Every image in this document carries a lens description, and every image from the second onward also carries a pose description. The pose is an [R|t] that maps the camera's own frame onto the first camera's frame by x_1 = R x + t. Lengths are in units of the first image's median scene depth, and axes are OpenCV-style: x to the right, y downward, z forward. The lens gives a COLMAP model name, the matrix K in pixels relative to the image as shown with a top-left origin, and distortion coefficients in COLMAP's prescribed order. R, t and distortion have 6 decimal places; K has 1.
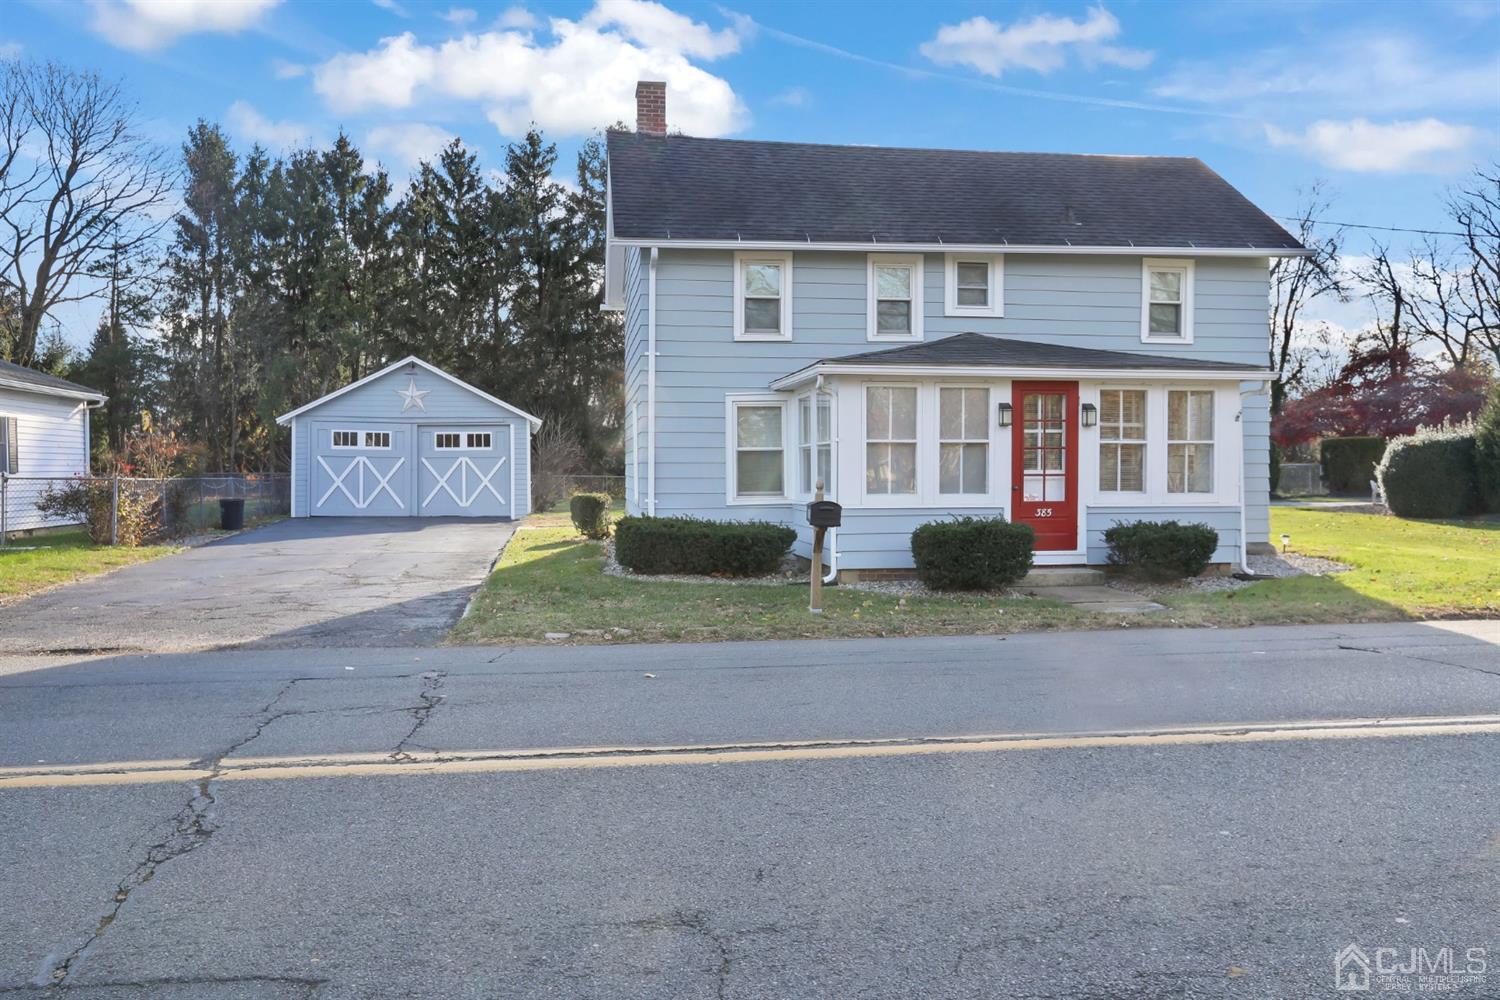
lens RADIAL K [[1109.9, 0, 755.4], [0, 1109.9, 500.6], [0, 0, 1]] dist [-0.008929, 0.003726]
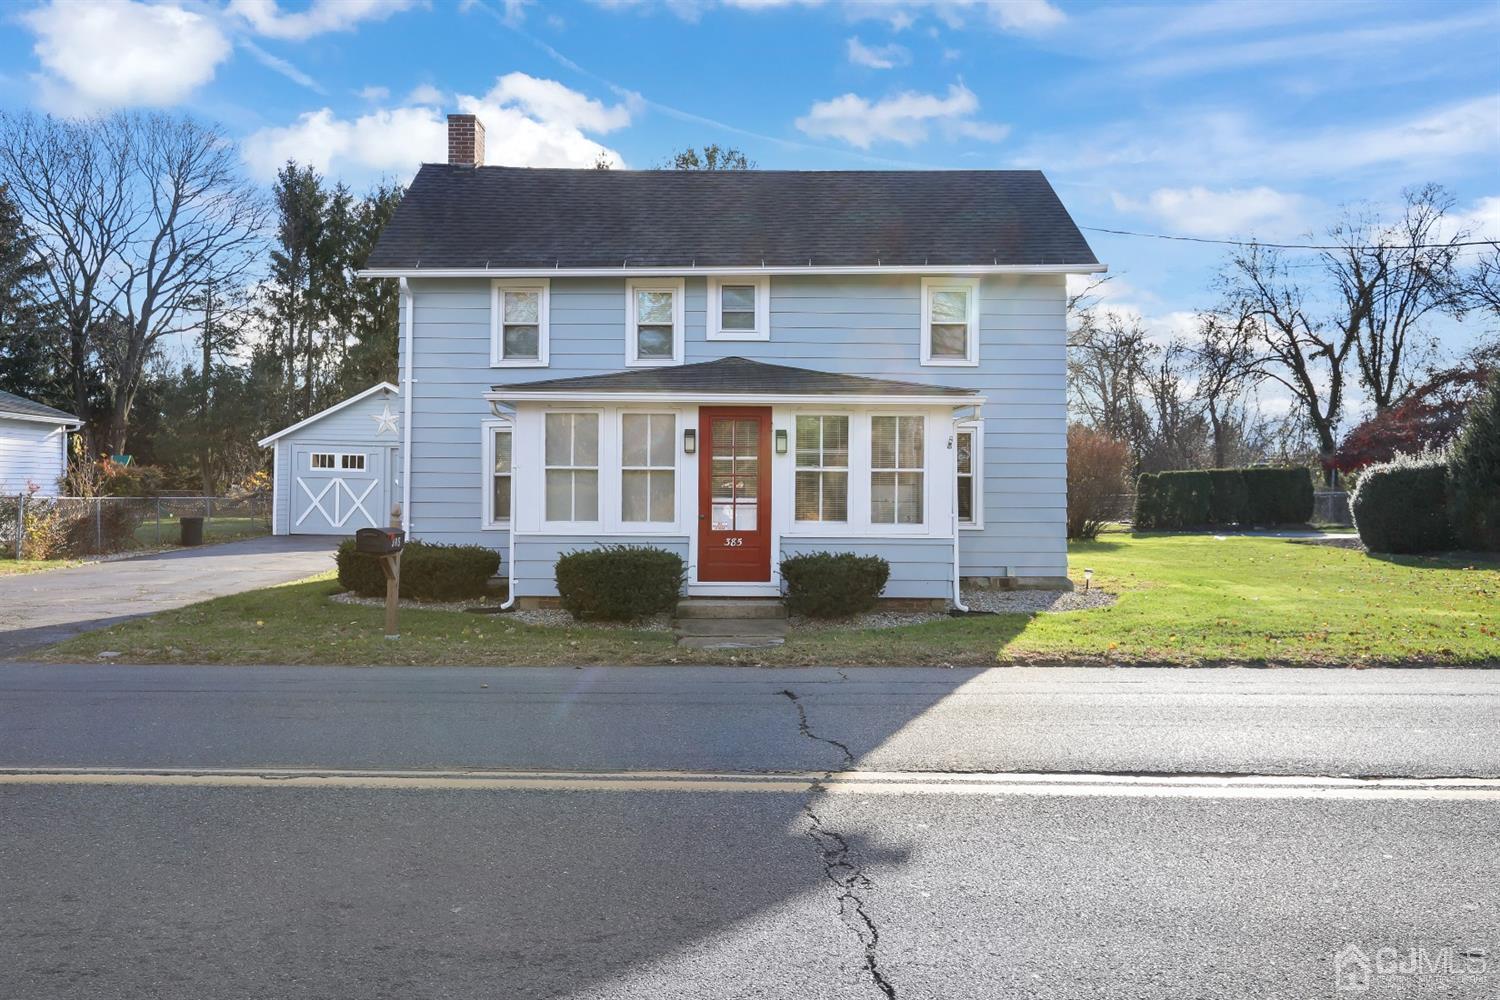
lens RADIAL K [[1109.9, 0, 752.4], [0, 1109.9, 497.2], [0, 0, 1]] dist [-0.008929, 0.003726]
pose [[0.990203, 0.008662, -0.139366, 0.350090], [-0.011810, 0.999693, -0.021777, -0.006382], [0.139135, 0.023209, 0.990001, 0.034739]]
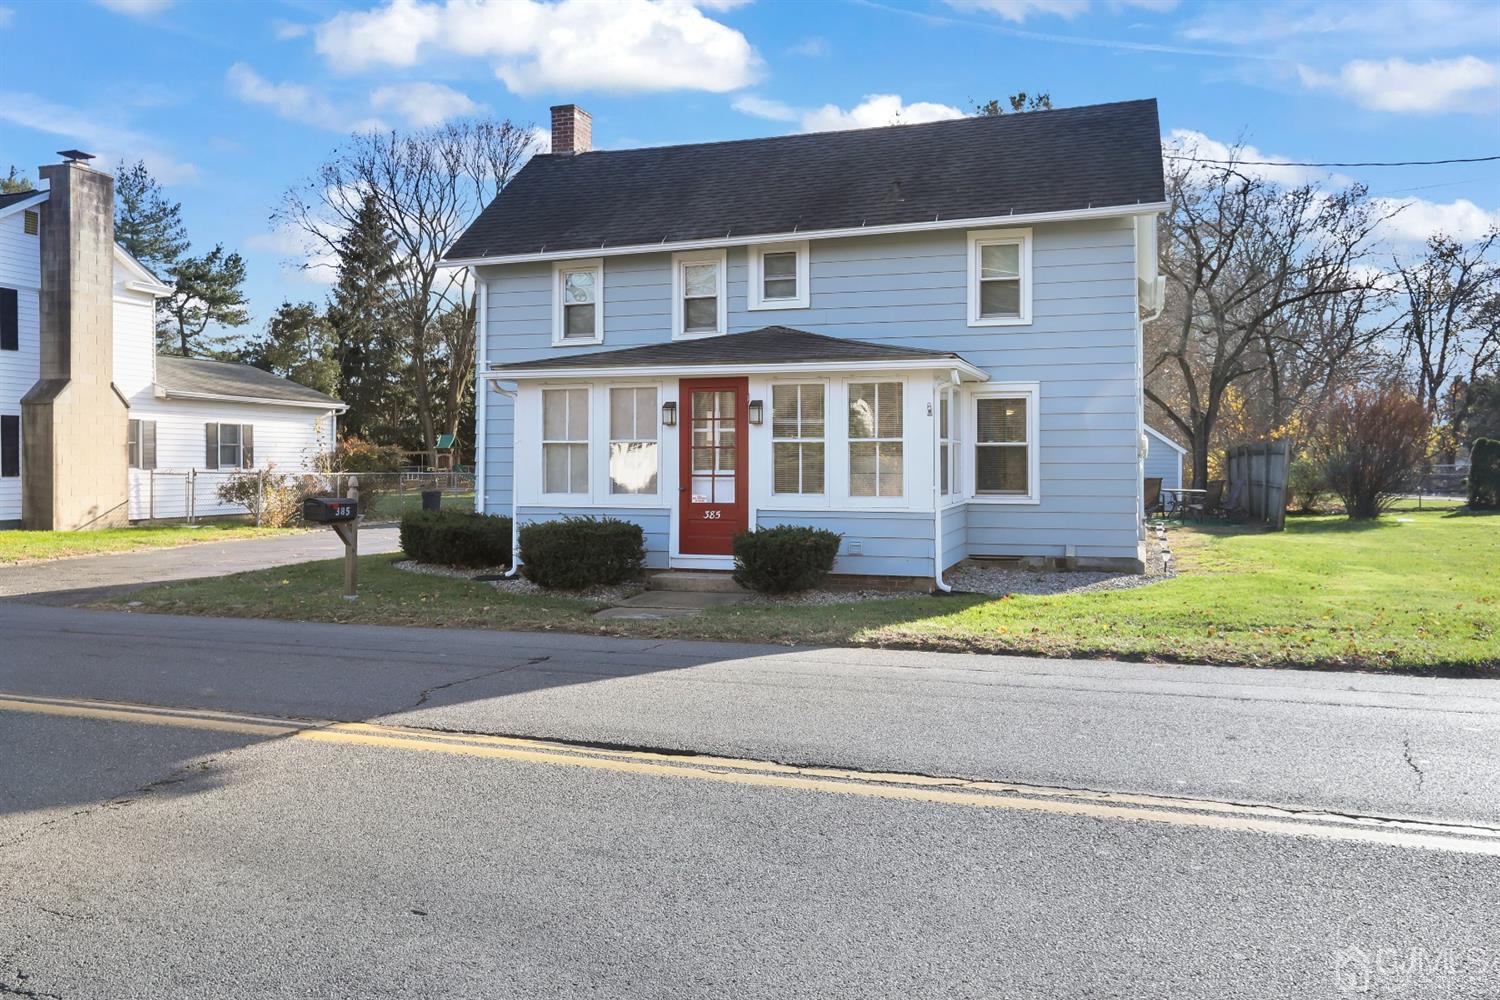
lens RADIAL K [[1166.3, 0, 746.1], [0, 1166.3, 460.4], [0, 0, 1]] dist [0.000150, 0.006178]
pose [[0.889844, -0.000468, -0.456264, 0.635653], [-0.013761, 0.999517, -0.027862, -0.007187], [0.456057, 0.031071, 0.889408, 0.097284]]
